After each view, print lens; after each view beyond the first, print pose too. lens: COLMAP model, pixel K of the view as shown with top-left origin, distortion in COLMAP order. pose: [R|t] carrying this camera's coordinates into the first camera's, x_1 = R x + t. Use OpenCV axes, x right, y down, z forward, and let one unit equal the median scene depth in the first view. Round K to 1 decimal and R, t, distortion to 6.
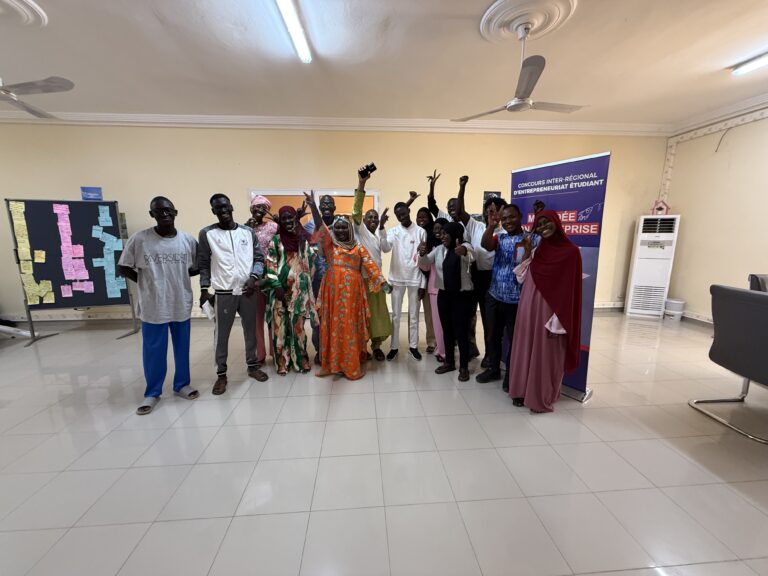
lens RADIAL K [[305.1, 0, 384.0], [0, 305.1, 288.0], [0, 0, 1]] dist [-0.000951, -0.000093]
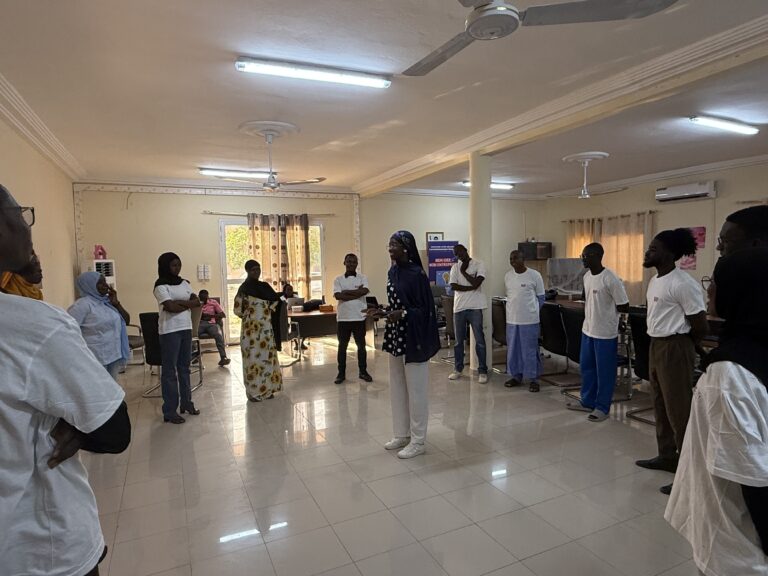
lens RADIAL K [[469.7, 0, 384.0], [0, 469.7, 288.0], [0, 0, 1]] dist [0.000651, 0.000137]
pose [[-0.357543, -0.035092, 0.933237, -0.971096], [0.185311, 0.976758, 0.107725, -0.149971], [-0.915327, 0.211455, -0.342729, 0.748353]]
